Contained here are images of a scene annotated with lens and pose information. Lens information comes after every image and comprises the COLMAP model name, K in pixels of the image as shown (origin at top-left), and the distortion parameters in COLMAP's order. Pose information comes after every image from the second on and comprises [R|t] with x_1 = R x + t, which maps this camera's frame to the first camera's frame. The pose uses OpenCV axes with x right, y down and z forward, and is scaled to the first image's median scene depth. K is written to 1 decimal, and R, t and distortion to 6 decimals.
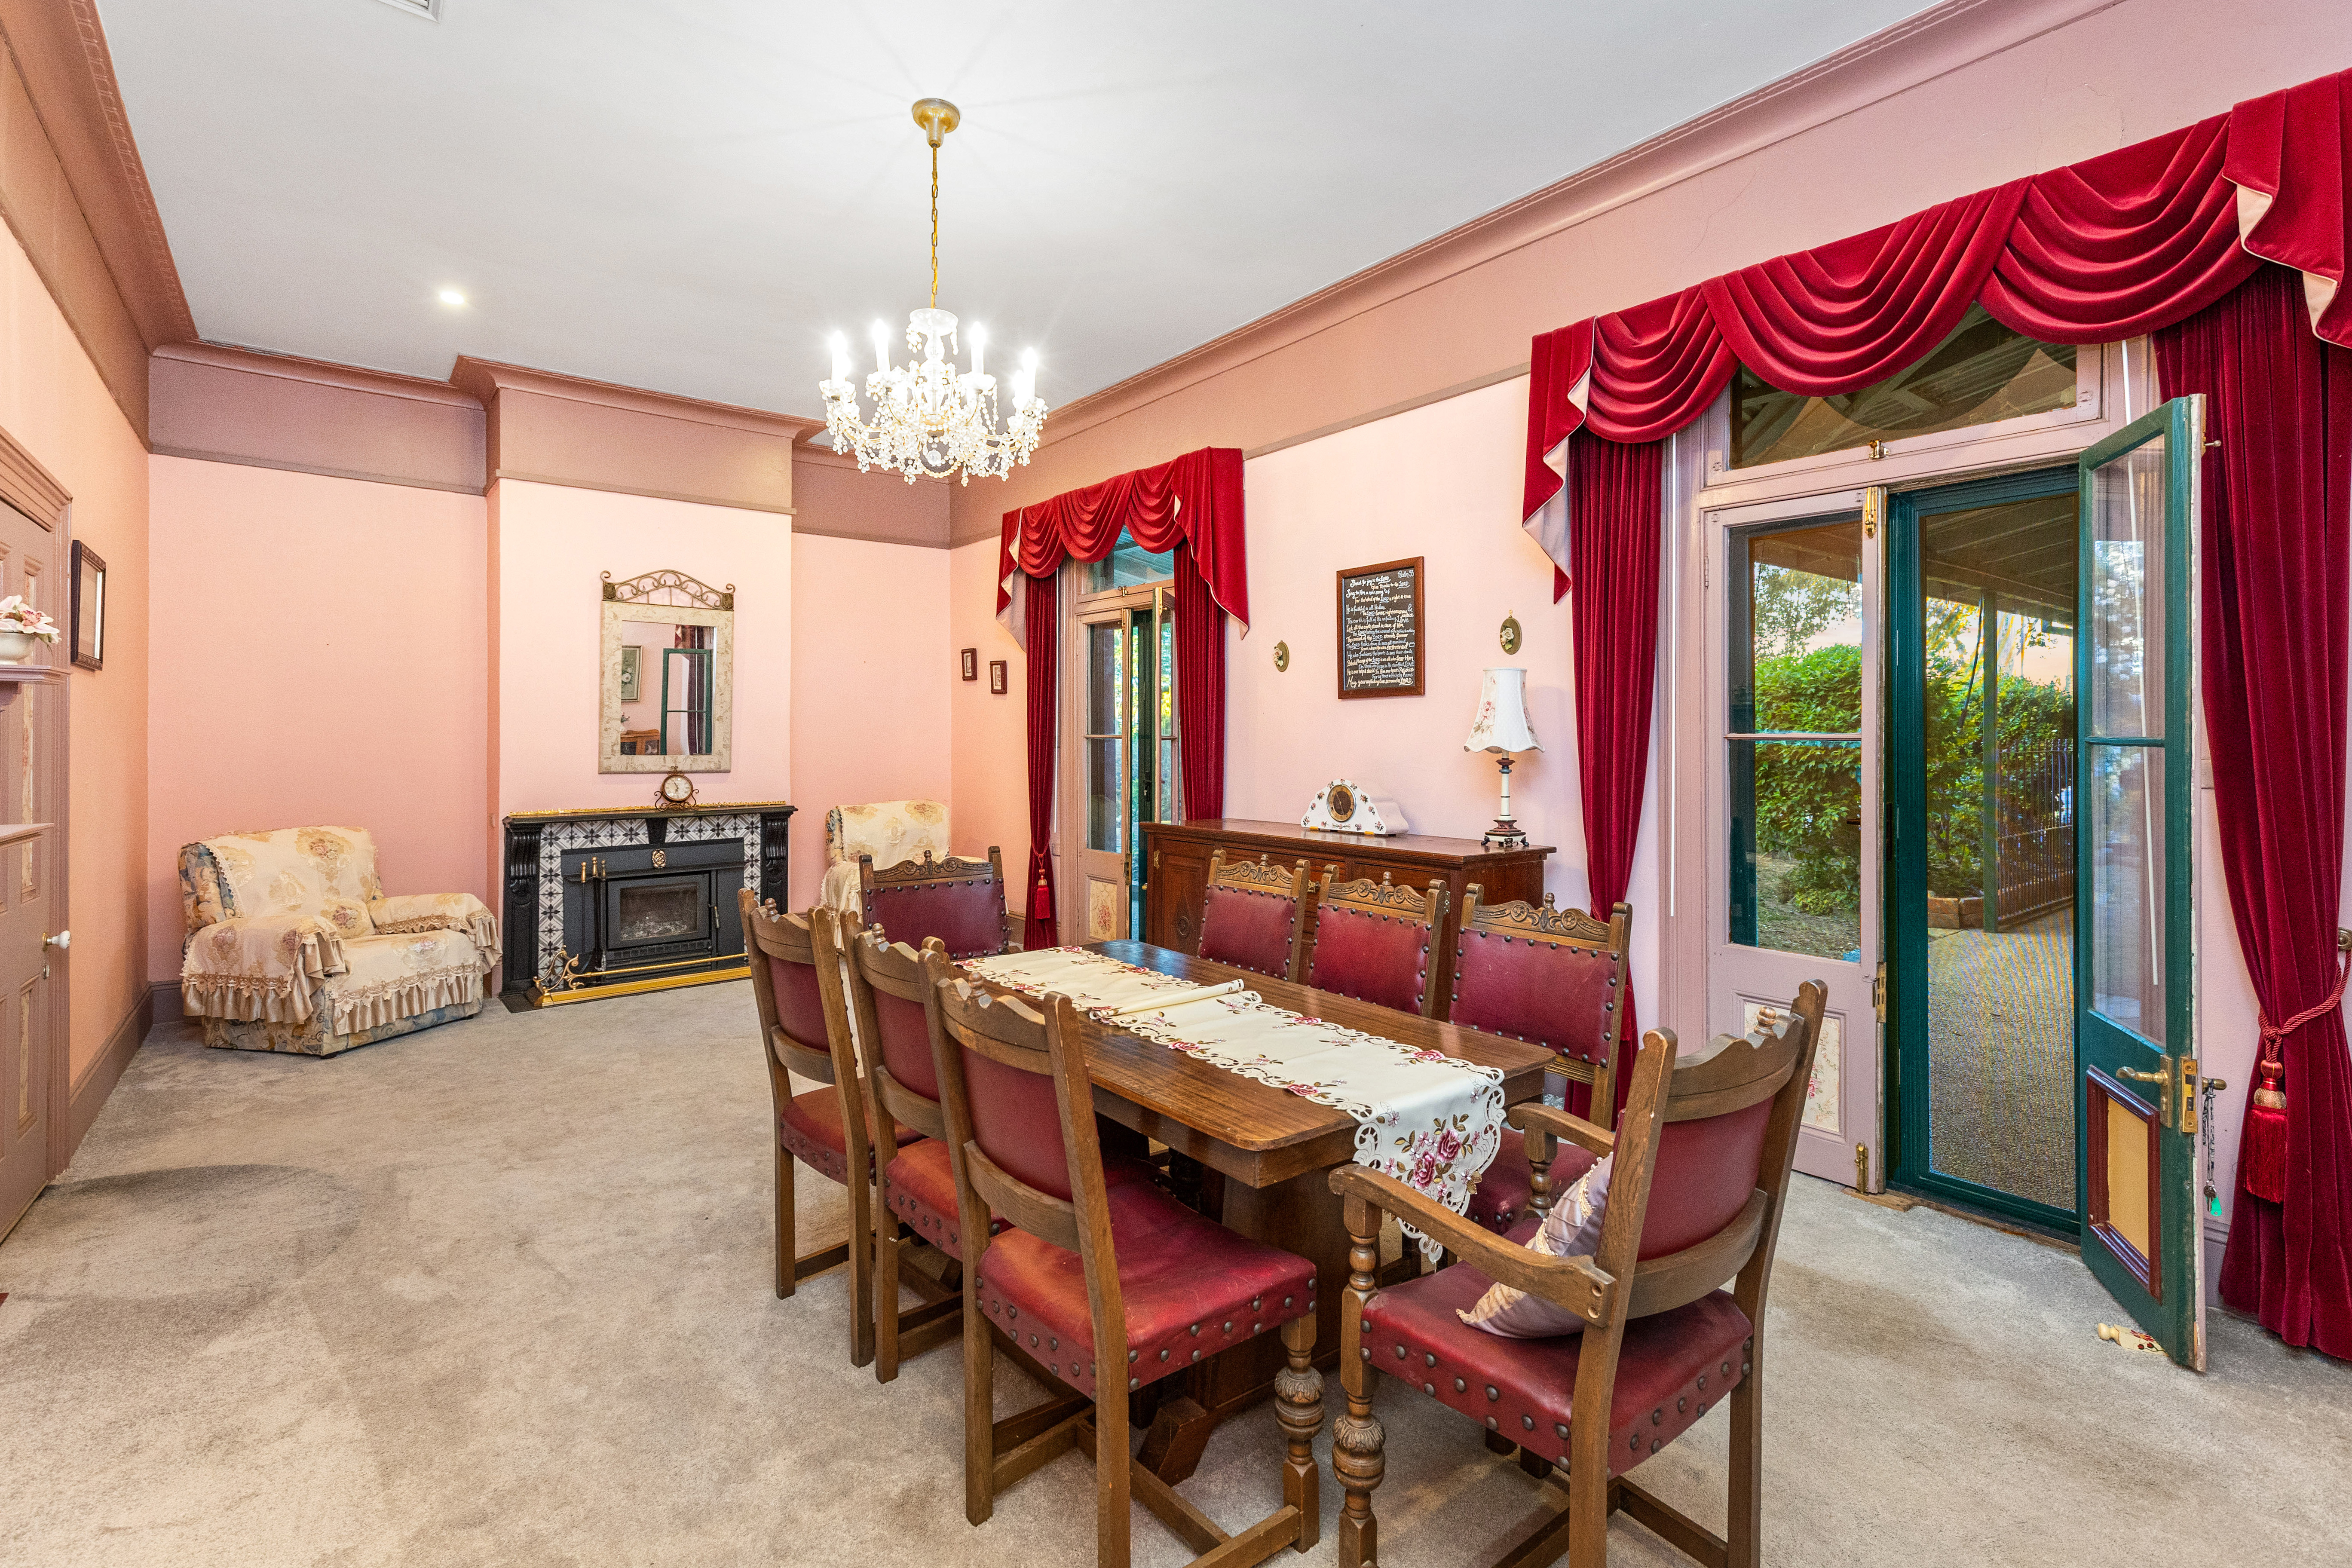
lens RADIAL K [[1066.0, 0, 1140.6], [0, 1066.0, 743.8], [0, 0, 1]] dist [-0.002146, -0.000491]
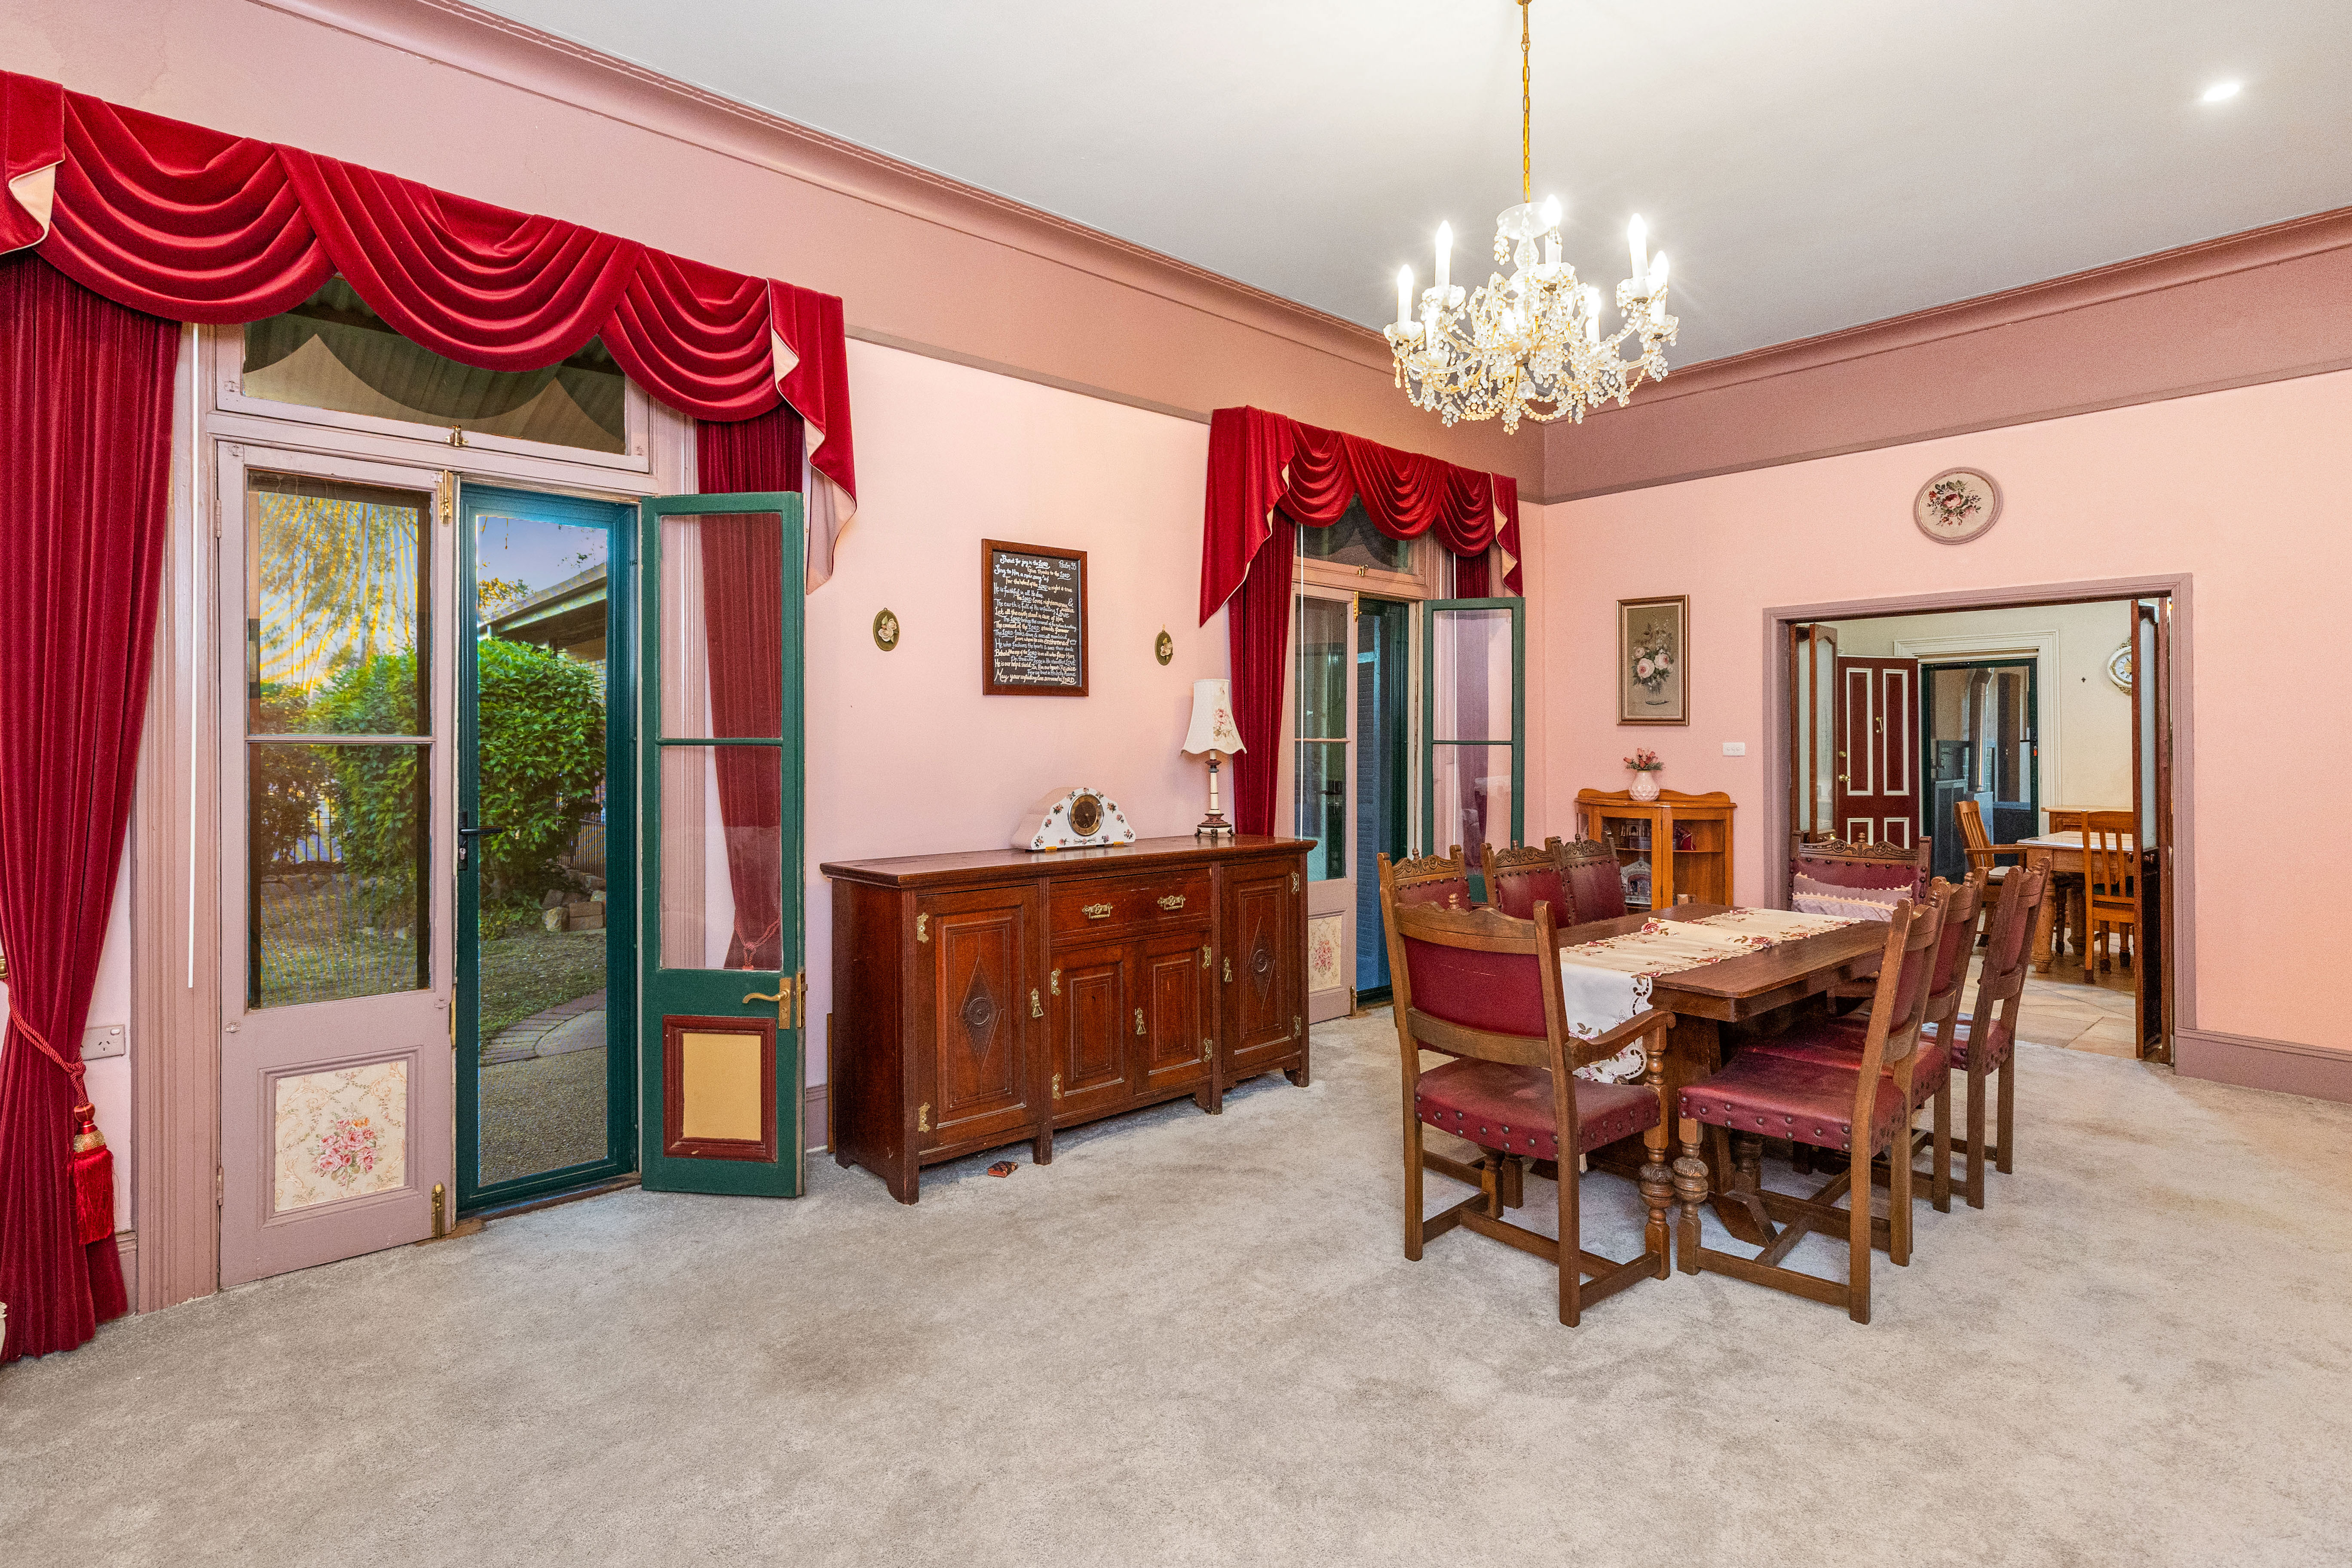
lens RADIAL K [[1158.2, 0, 1176.4], [0, 1158.2, 744.4], [0, 0, 1]] dist [-0.000540, -0.000262]
pose [[-0.059848, 0.001251, 0.998207, -0.756497], [0.009520, 0.999954, -0.000683, -0.001441], [-0.998162, 0.009462, -0.059857, 0.955519]]
